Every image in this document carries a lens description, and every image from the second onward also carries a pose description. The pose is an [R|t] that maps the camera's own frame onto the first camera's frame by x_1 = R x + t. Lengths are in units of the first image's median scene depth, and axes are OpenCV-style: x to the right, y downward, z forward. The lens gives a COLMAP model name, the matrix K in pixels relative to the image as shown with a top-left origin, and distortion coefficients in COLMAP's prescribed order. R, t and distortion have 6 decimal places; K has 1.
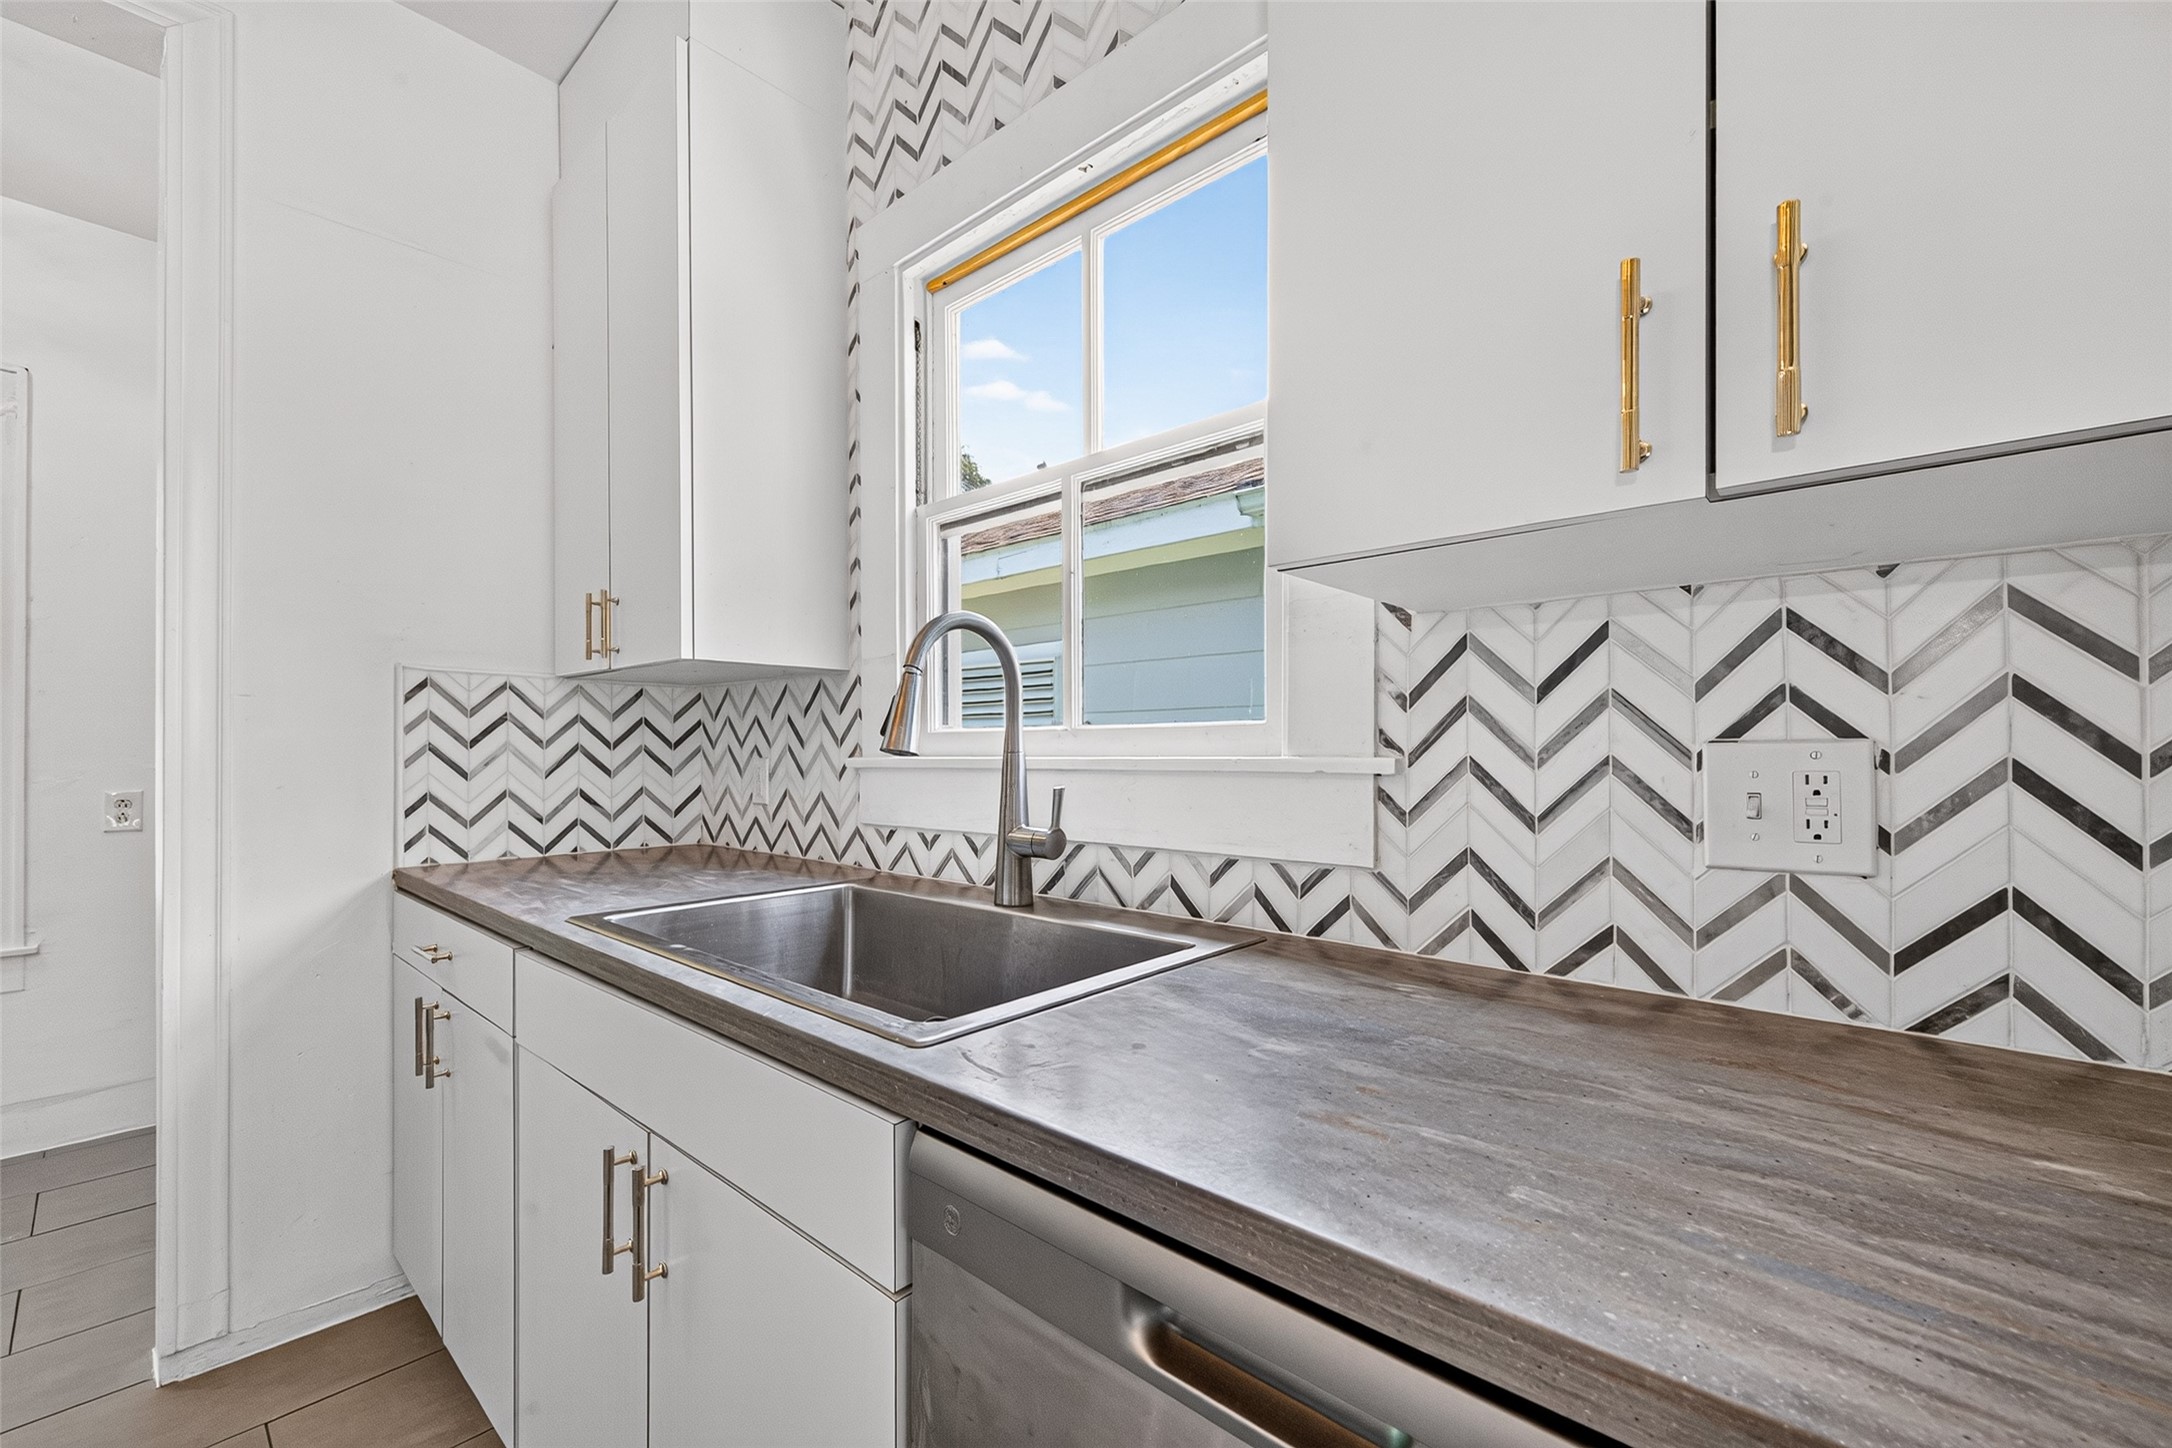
lens RADIAL K [[839.8, 0, 1096.2], [0, 839.8, 750.6], [0, 0, 1]] dist [0.004841, -0.000069]
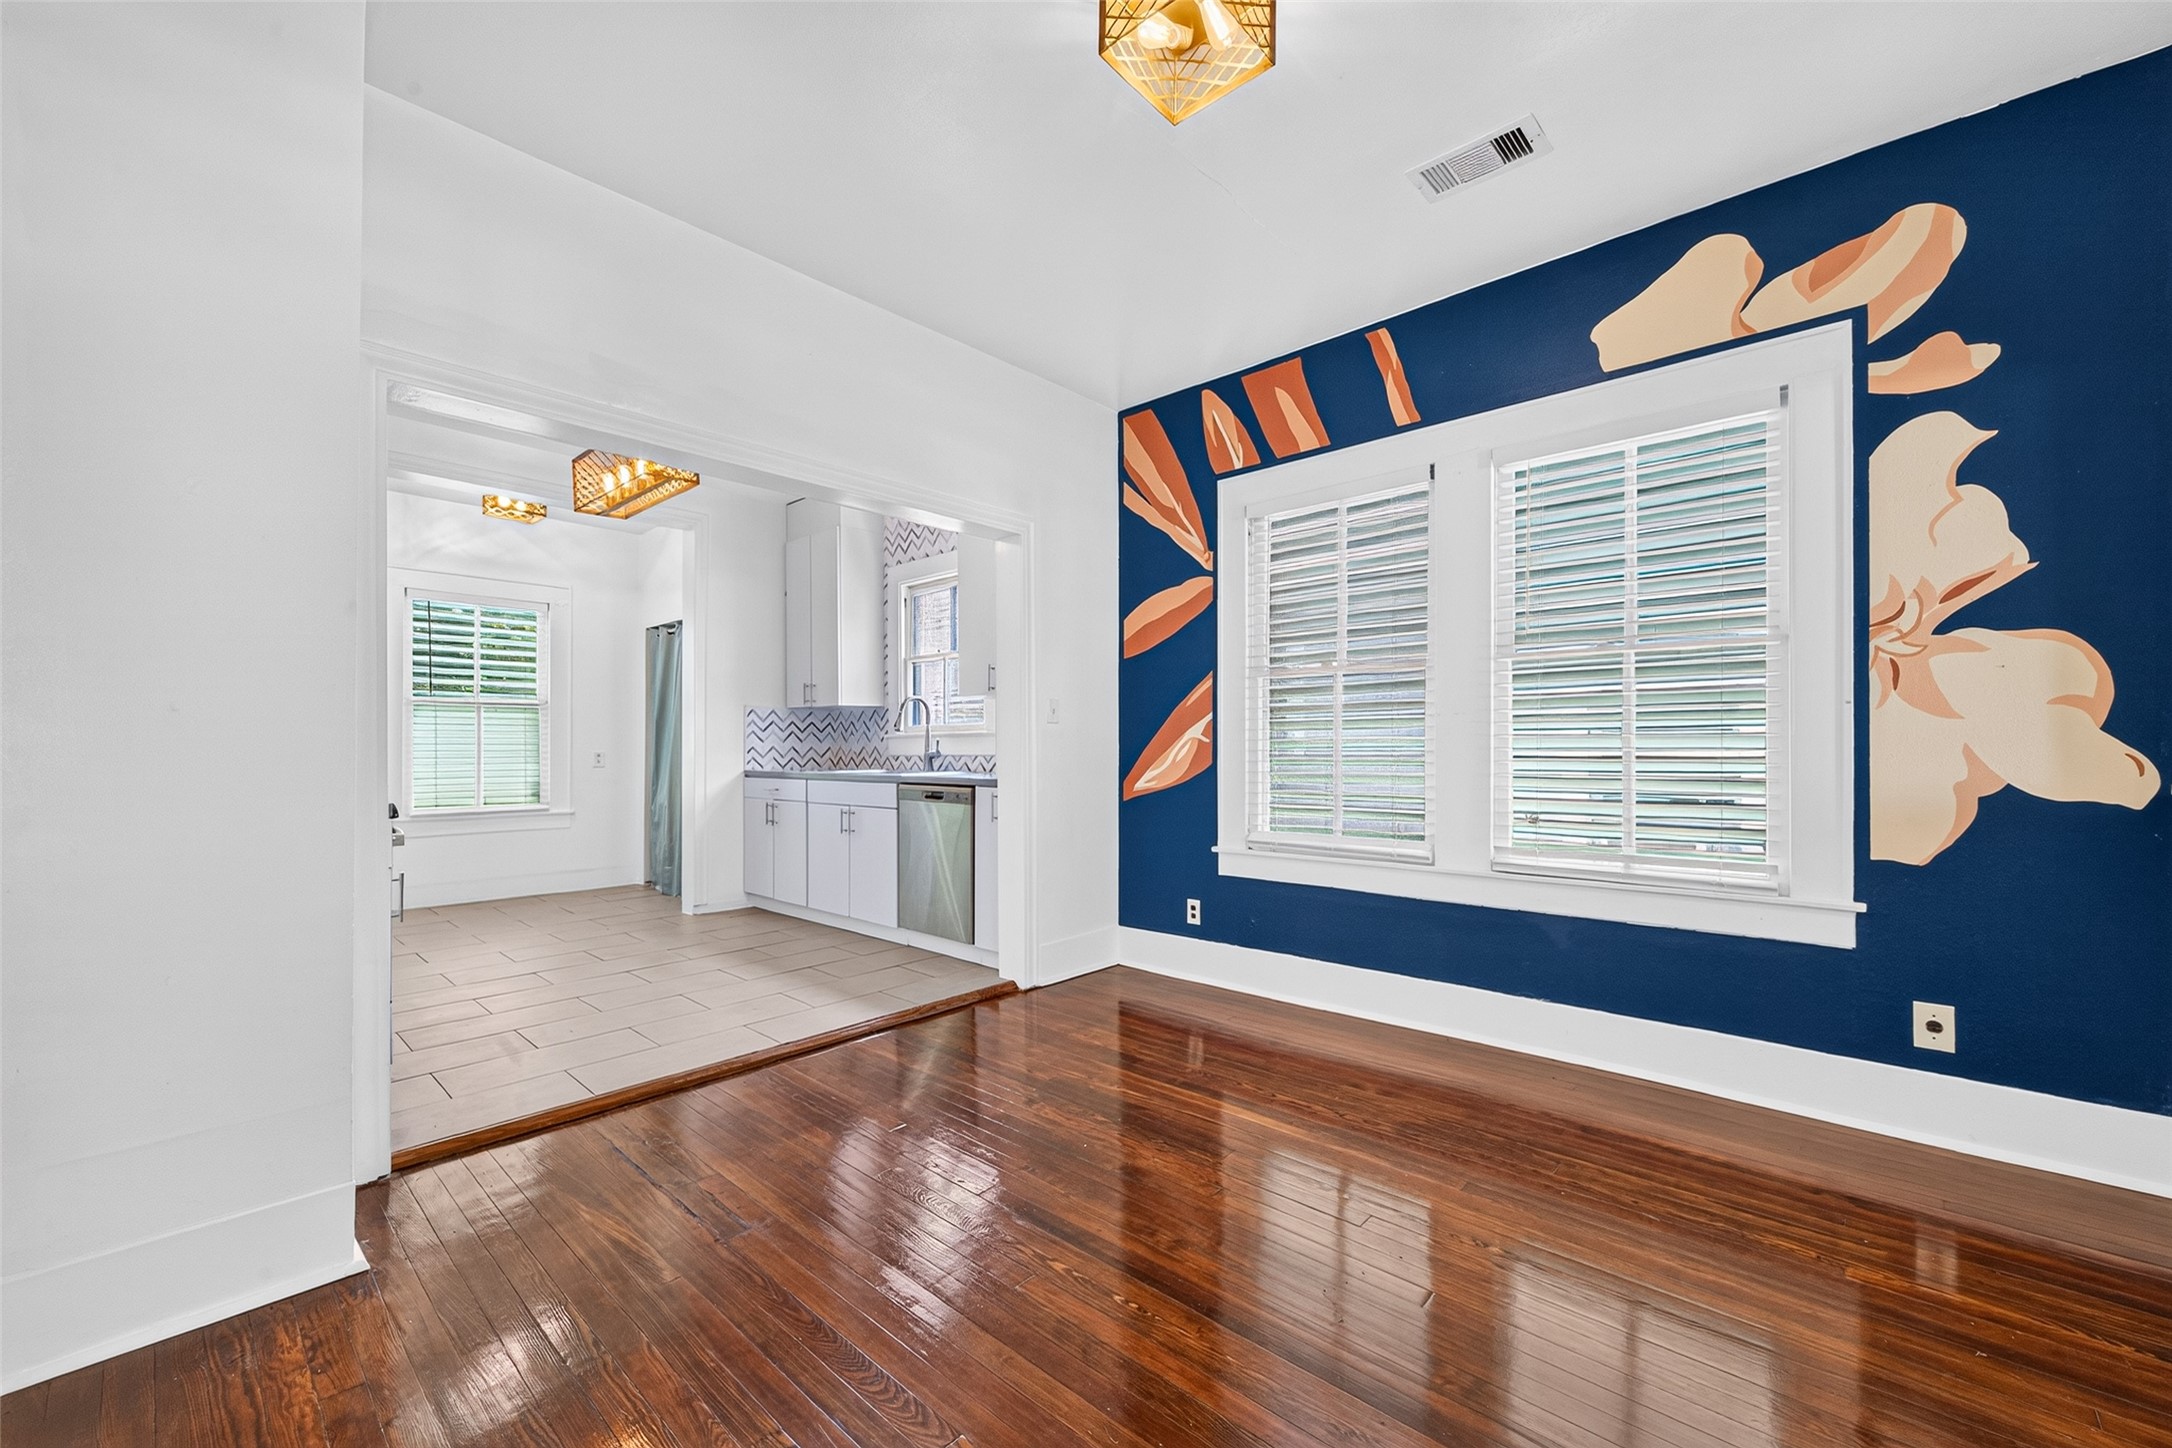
lens RADIAL K [[853.7, 0, 1082.4], [0, 853.7, 738.2], [0, 0, 1]] dist [0.000188, -0.000092]
pose [[0.999151, -0.004388, -0.040960, 0.754039], [0.004043, 0.999956, -0.008492, 0.067057], [0.040995, 0.008319, 0.999125, -2.827379]]
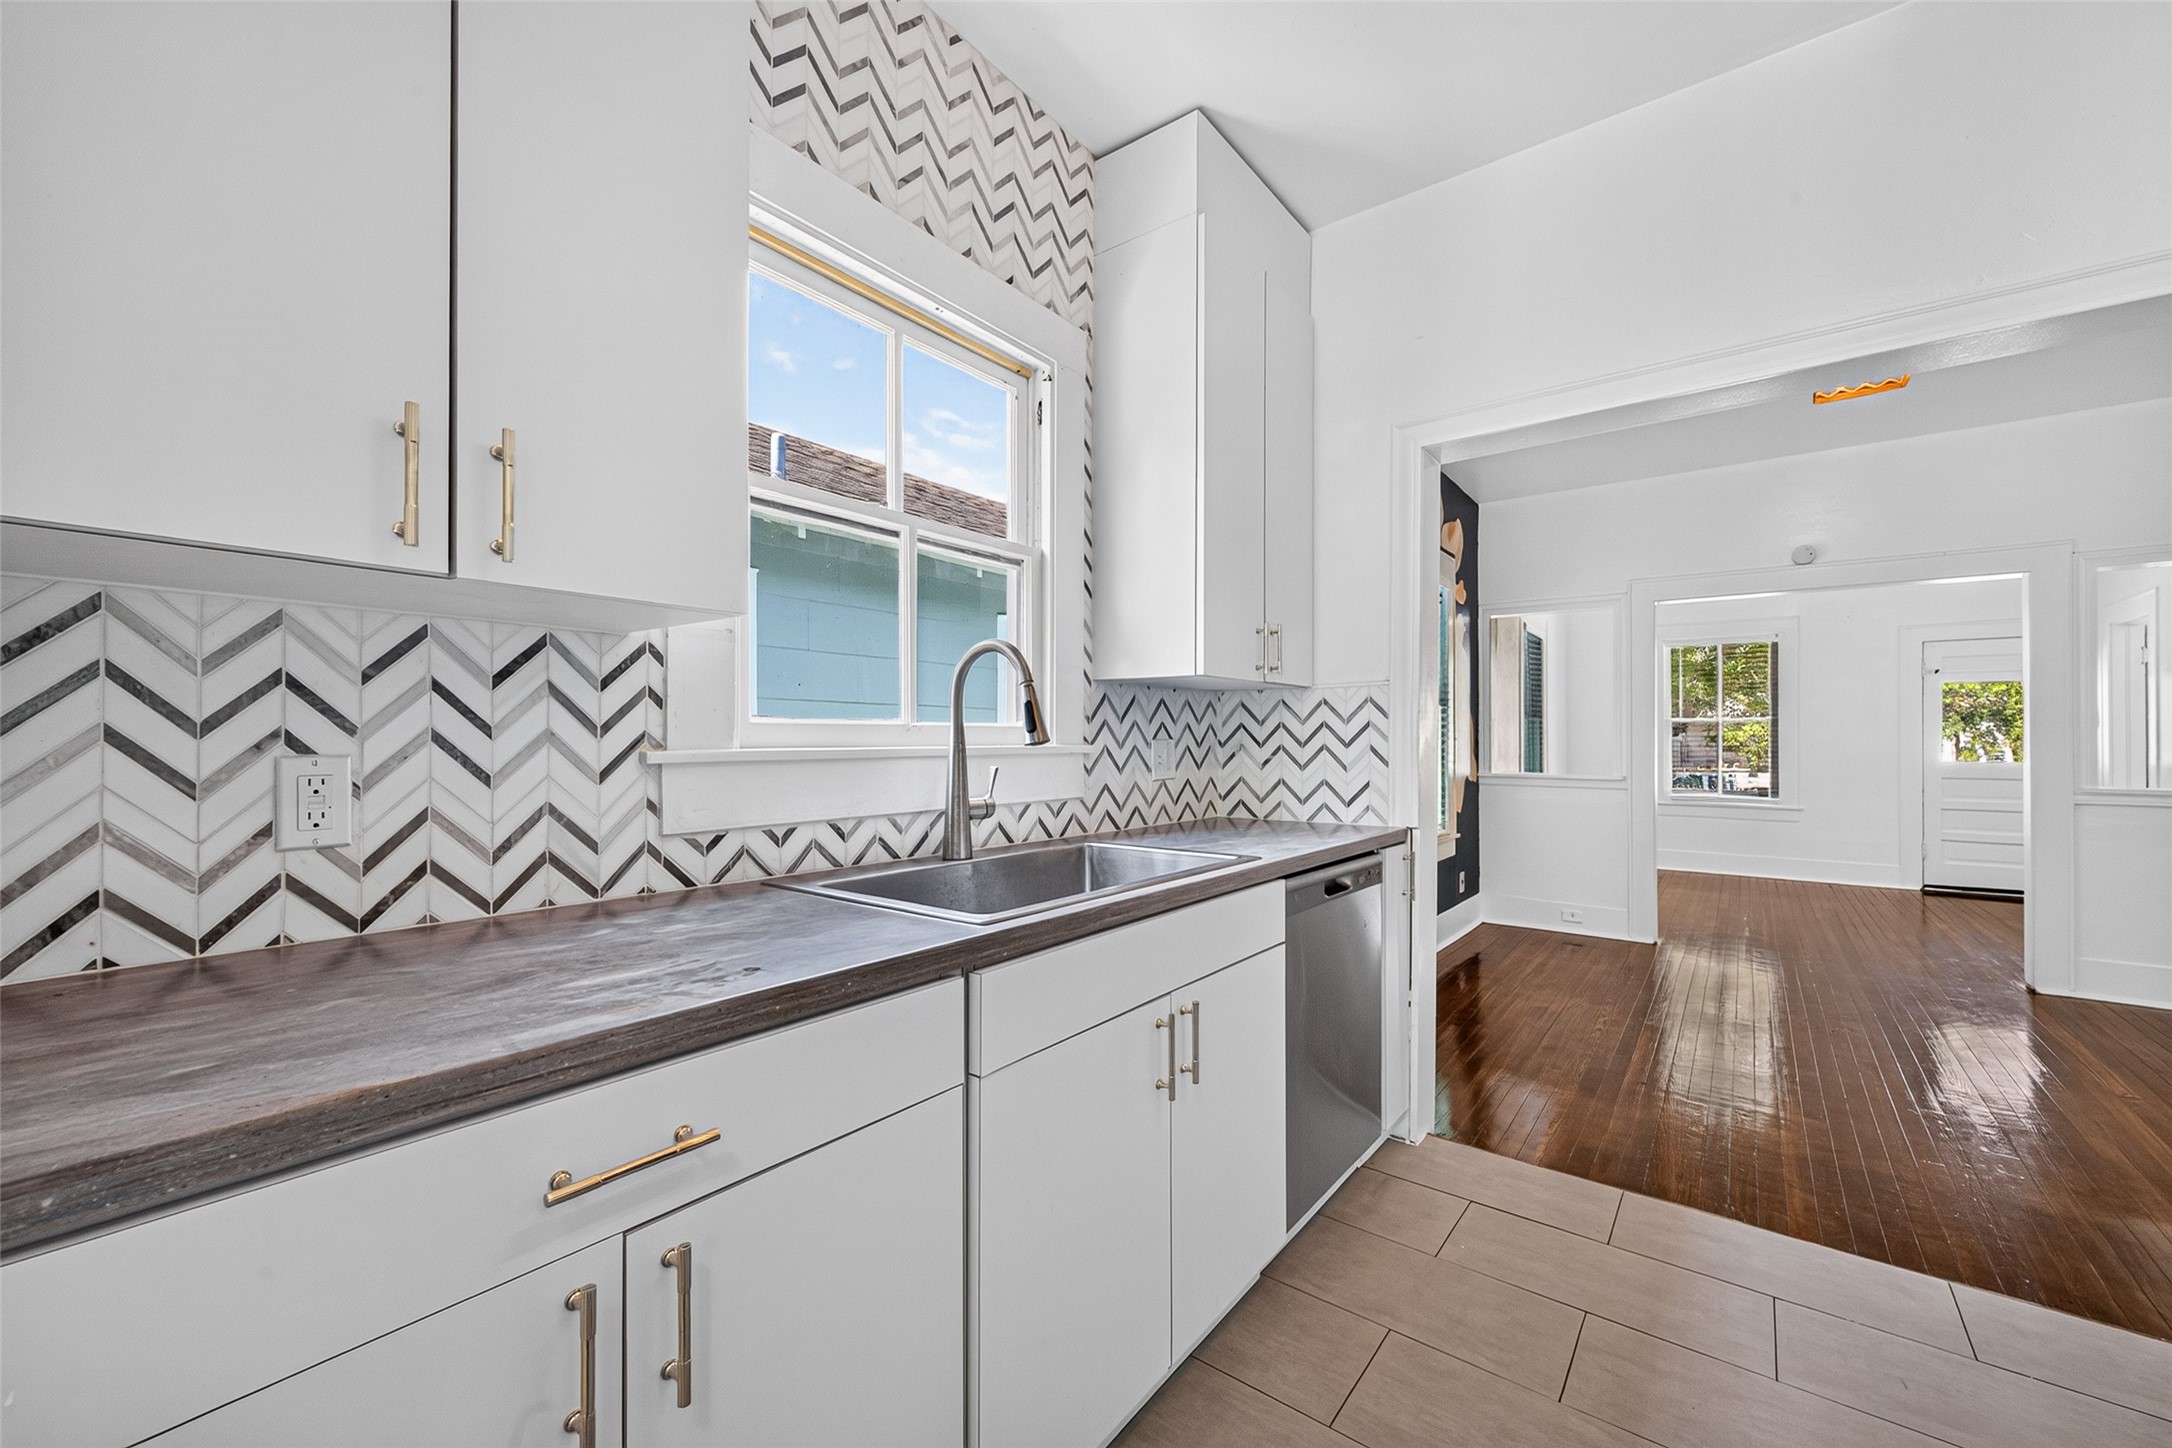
lens RADIAL K [[848.1, 0, 1108.5], [0, 848.1, 734.6], [0, 0, 1]] dist [0.011328, -0.000330]
pose [[-0.058726, 0.003811, 0.998267, -1.414385], [-0.007913, 0.999960, -0.004283, -0.008735], [-0.998243, -0.008151, -0.058693, 0.821634]]
